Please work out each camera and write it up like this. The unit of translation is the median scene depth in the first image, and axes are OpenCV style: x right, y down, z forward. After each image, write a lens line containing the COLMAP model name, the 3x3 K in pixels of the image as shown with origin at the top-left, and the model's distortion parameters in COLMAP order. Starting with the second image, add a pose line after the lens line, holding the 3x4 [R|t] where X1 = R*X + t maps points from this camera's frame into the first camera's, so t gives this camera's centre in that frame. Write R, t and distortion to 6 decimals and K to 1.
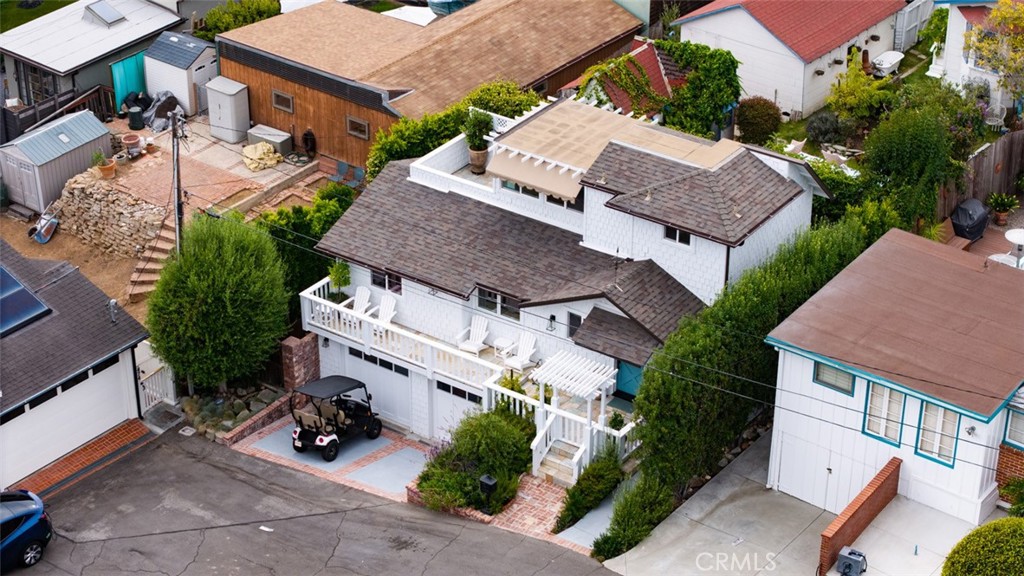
lens RADIAL K [[2002.1, 0, 512.0], [0, 2002.1, 288.0], [0, 0, 1]] dist [-0.100942, -0.217837]
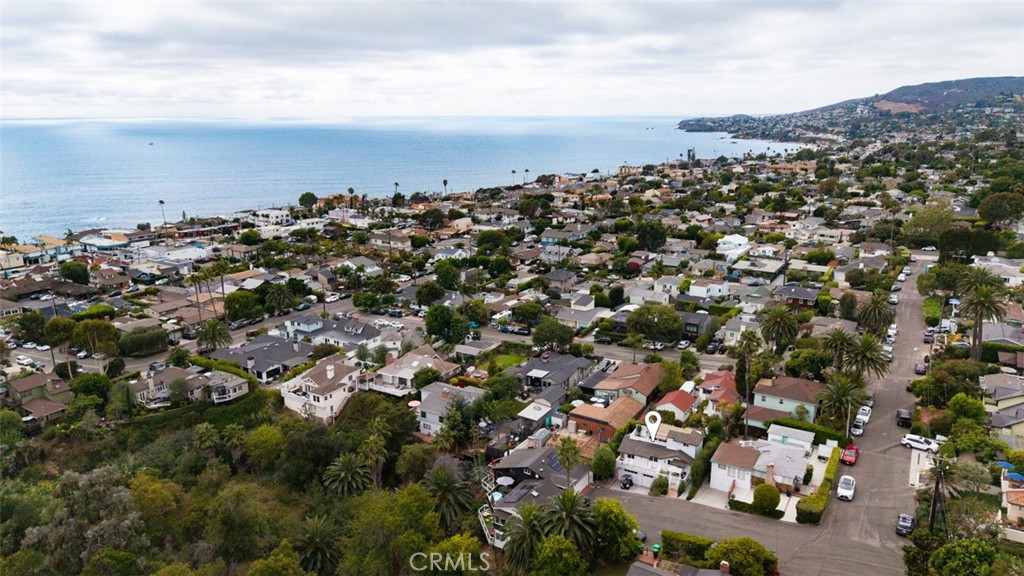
lens RADIAL K [[680.5, 0, 512.0], [0, 680.5, 288.0], [0, 0, 1]] dist [0.057240, -0.060432]
pose [[0.994680, -0.033005, 0.097583, -0.597423], [0.058013, 0.962259, -0.265879, 0.033641], [-0.085125, 0.270125, 0.959055, -1.006570]]
